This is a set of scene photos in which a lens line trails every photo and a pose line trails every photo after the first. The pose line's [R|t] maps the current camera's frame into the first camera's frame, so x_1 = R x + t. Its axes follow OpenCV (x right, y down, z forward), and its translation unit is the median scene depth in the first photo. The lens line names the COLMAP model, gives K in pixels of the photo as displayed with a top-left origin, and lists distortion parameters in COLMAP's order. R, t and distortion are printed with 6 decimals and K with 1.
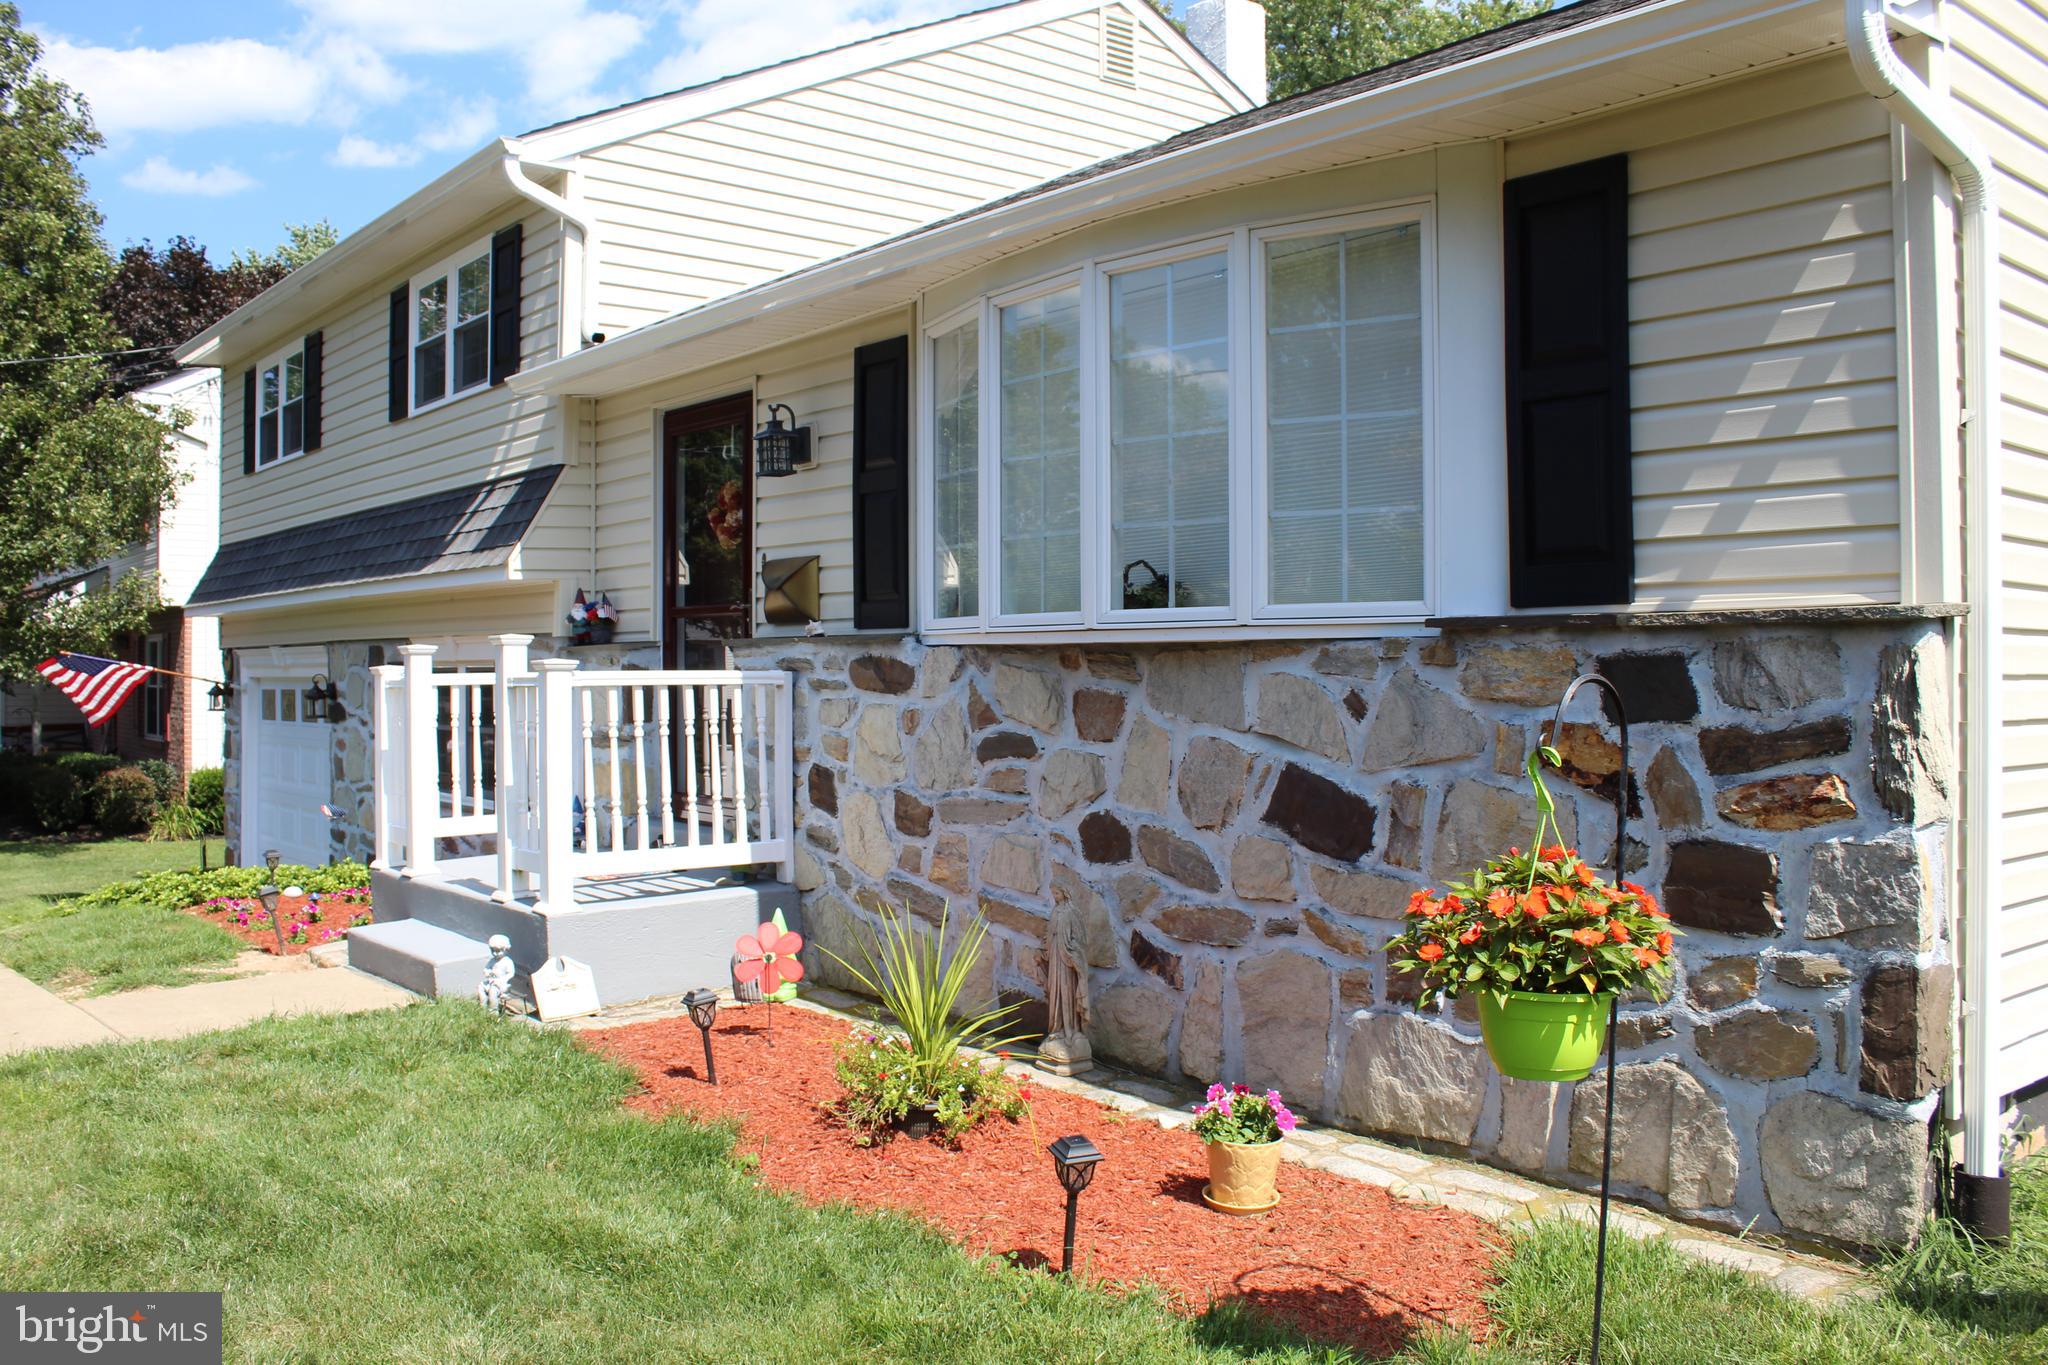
lens RADIAL K [[1710.0, 0, 1023.4], [0, 1710.0, 662.9], [0, 0, 1]] dist [-0.168802, 0.143981]
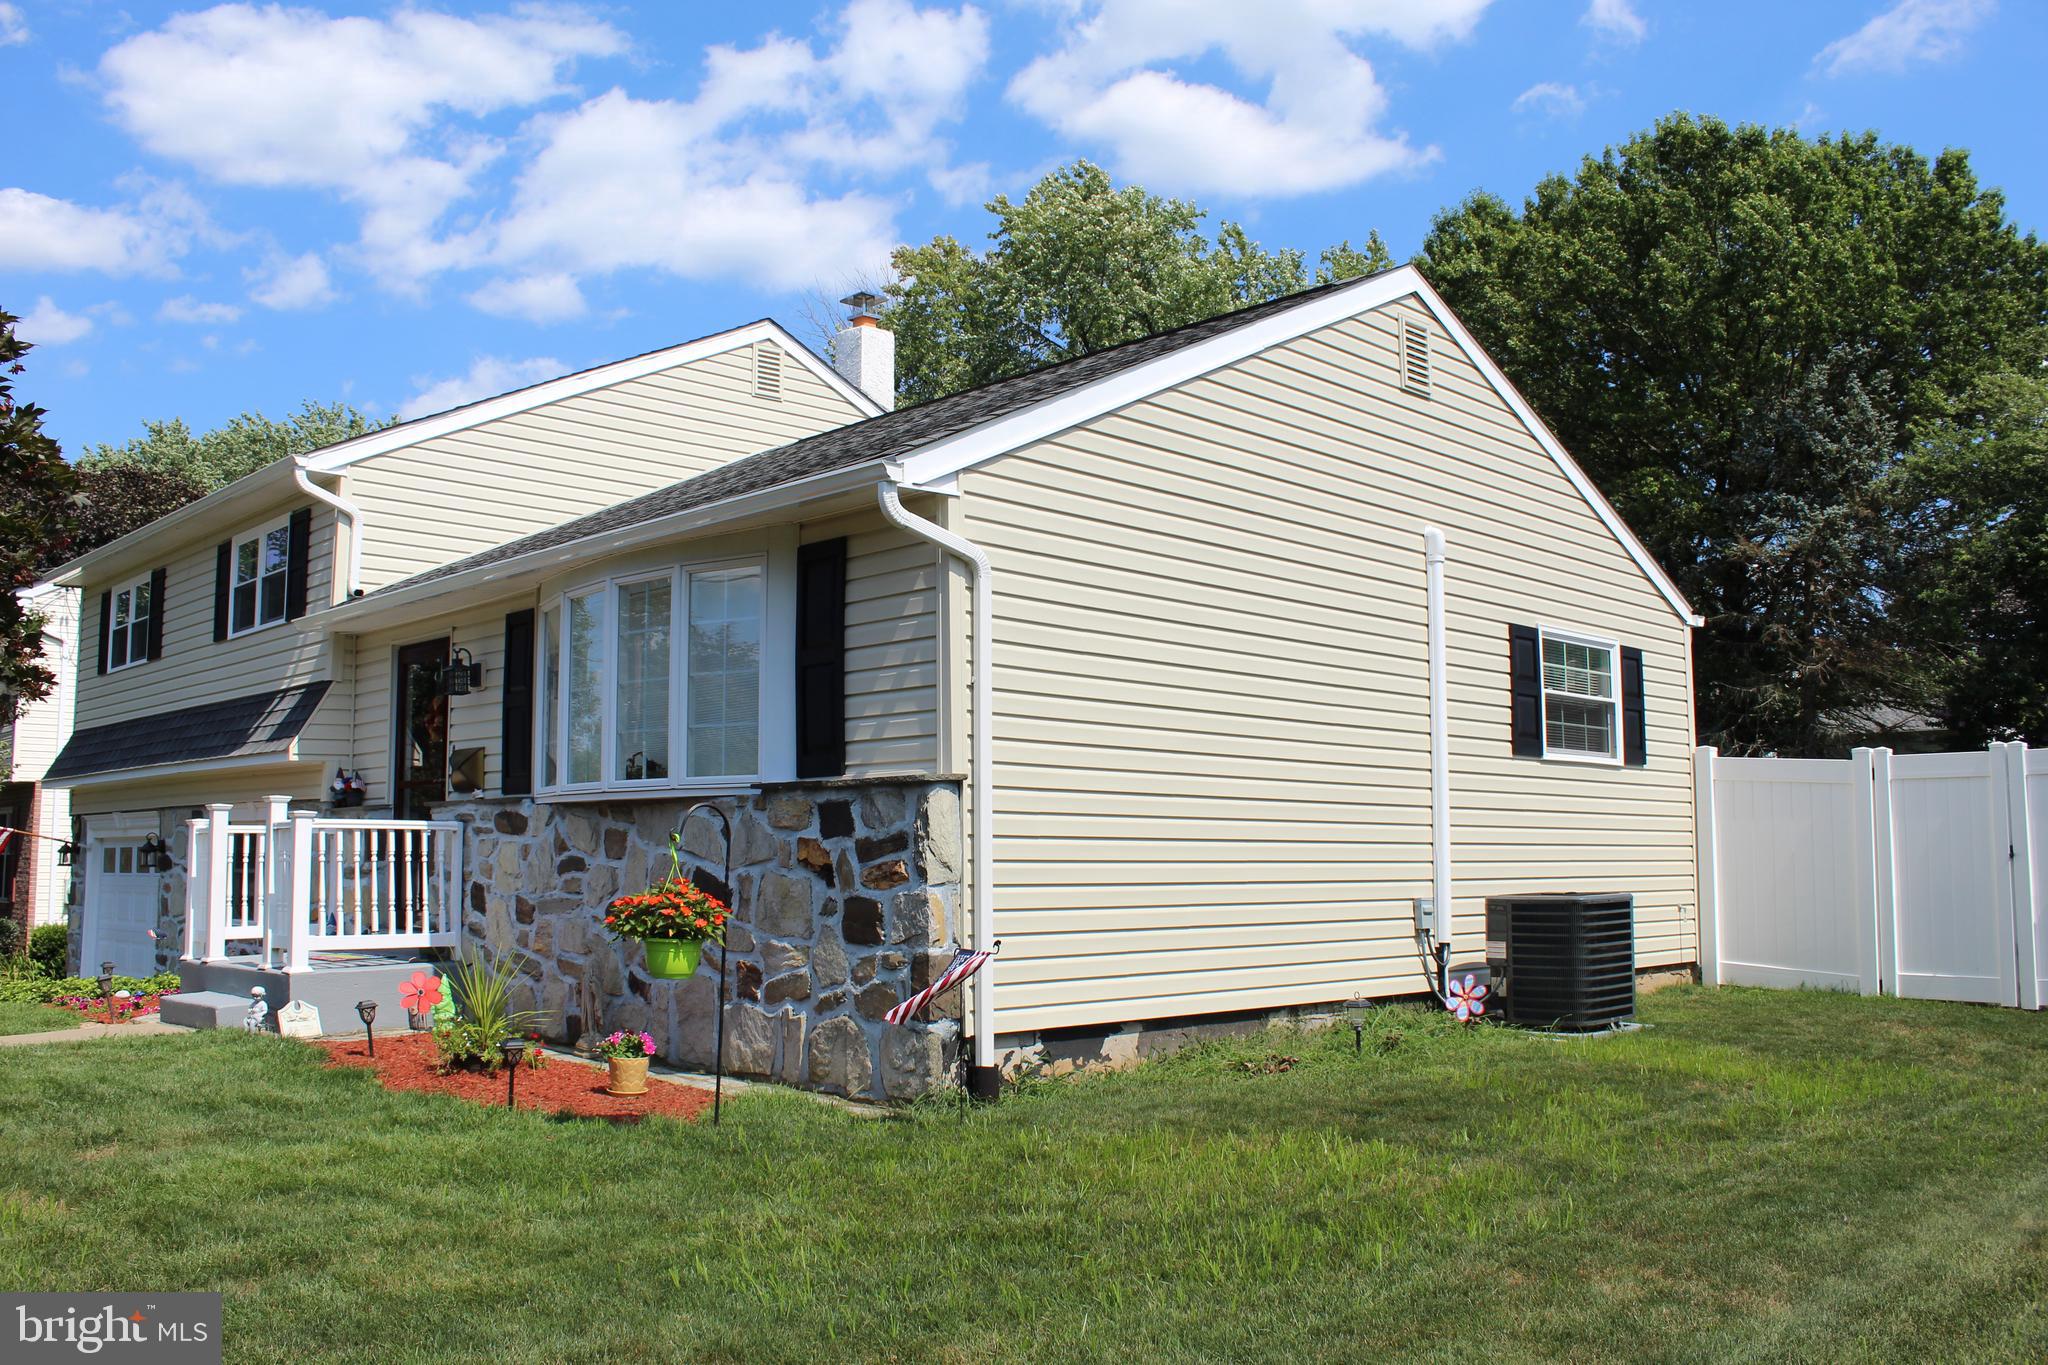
lens RADIAL K [[1710.0, 0, 1023.4], [0, 1710.0, 662.9], [0, 0, 1]] dist [-0.168802, 0.143981]
pose [[0.996751, 0.007325, 0.080214, 0.254497], [0.001621, 0.993831, -0.110895, 0.032141], [-0.080531, 0.110665, 0.990590, -0.576031]]
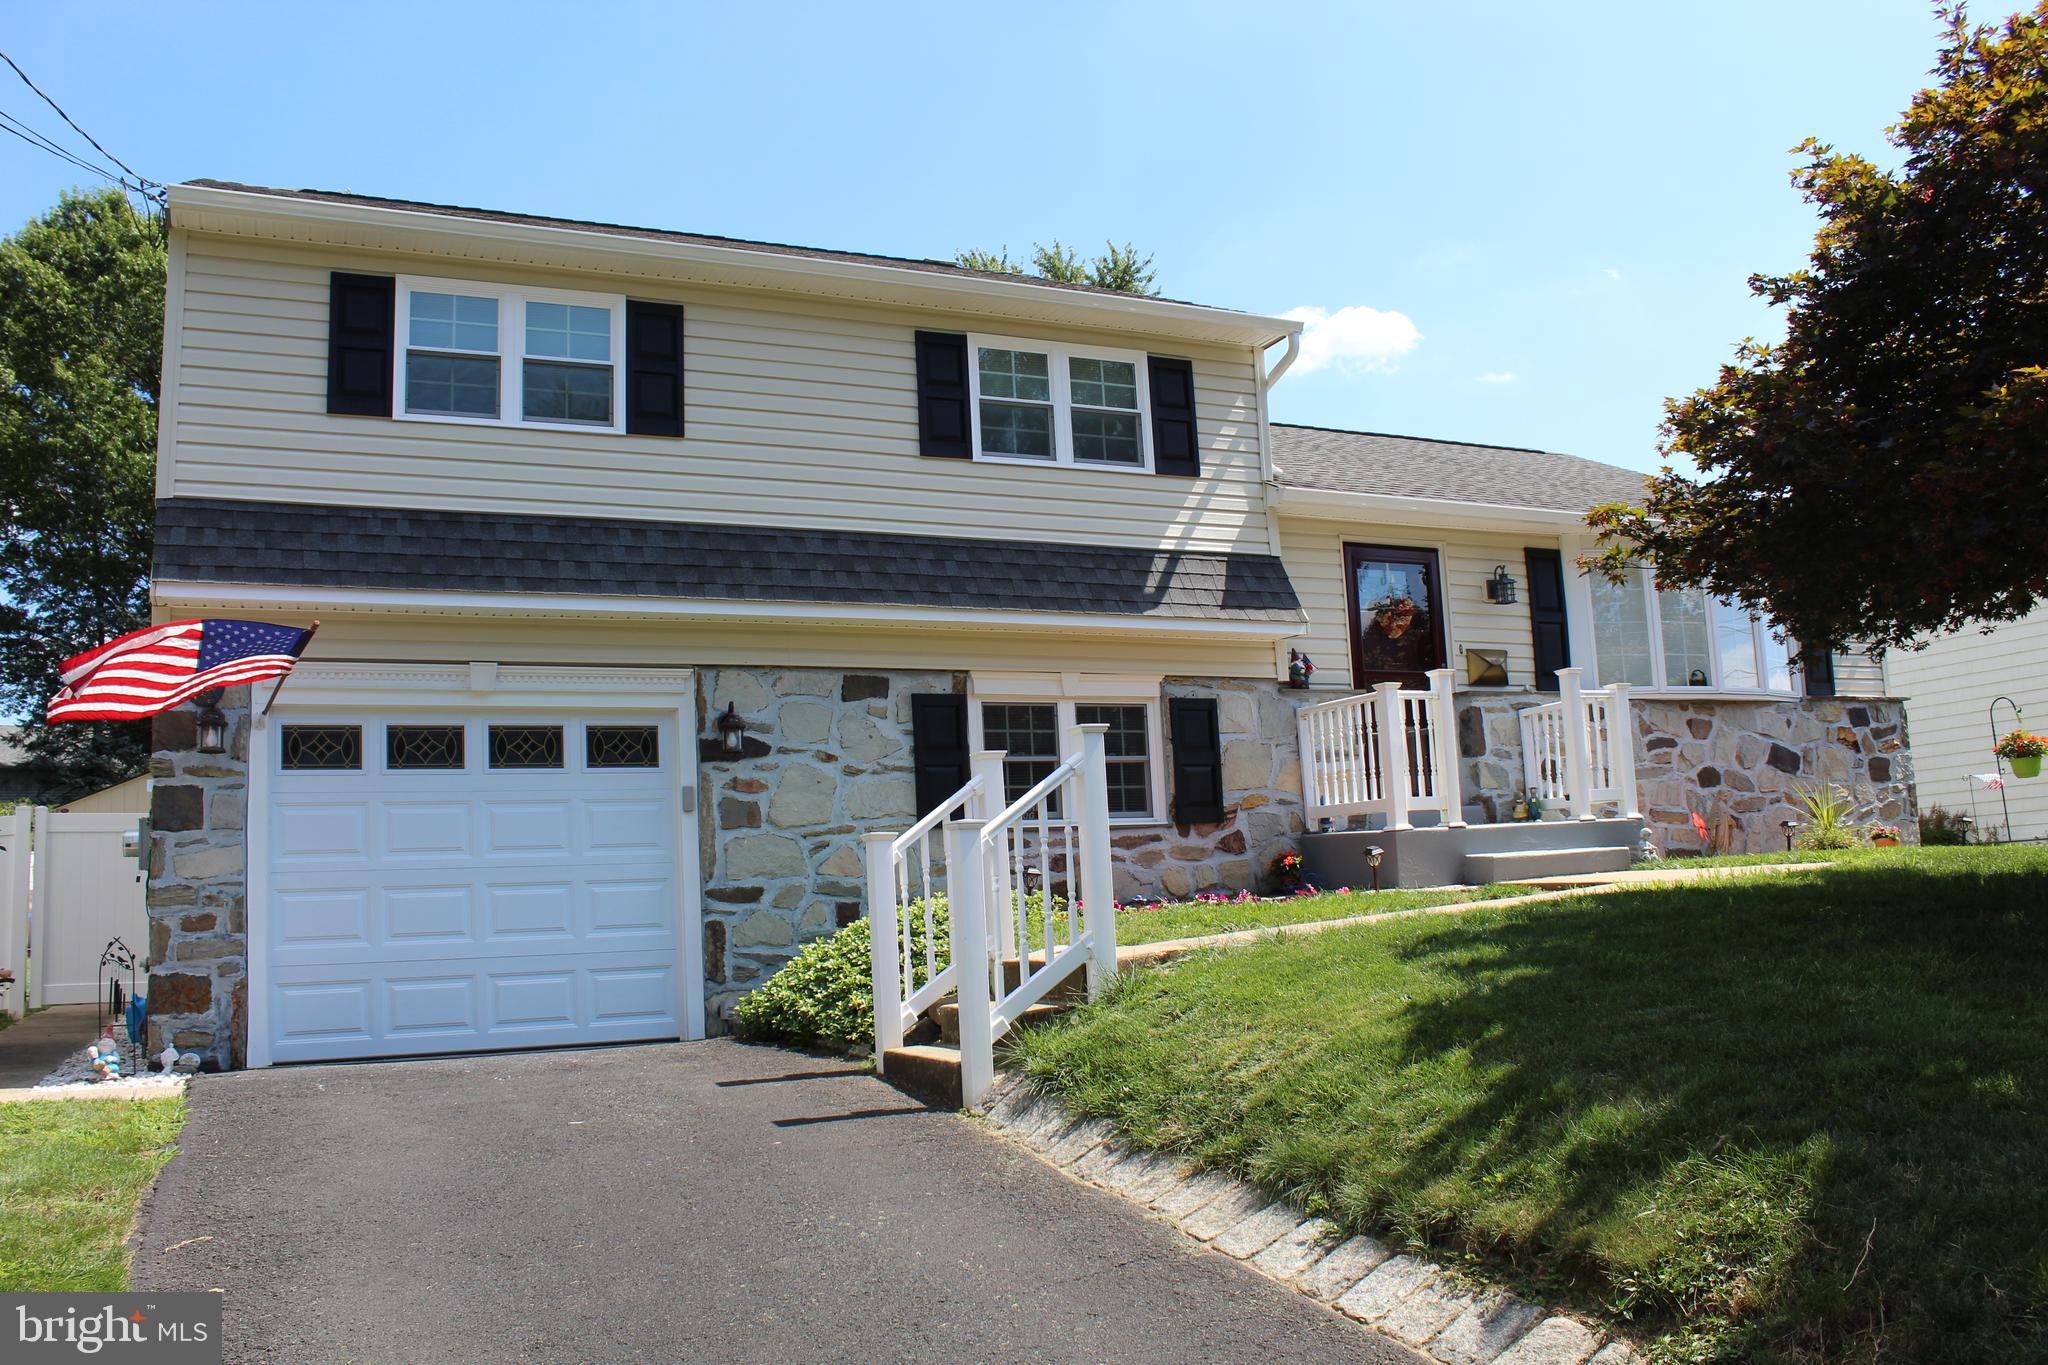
lens RADIAL K [[1710.0, 0, 1023.4], [0, 1710.0, 662.9], [0, 0, 1]] dist [-0.168802, 0.143981]
pose [[0.246530, 0.138552, 0.959180, -2.110290], [0.045150, 0.987011, -0.154177, 0.220625], [-0.968083, 0.081316, 0.237073, 1.130129]]
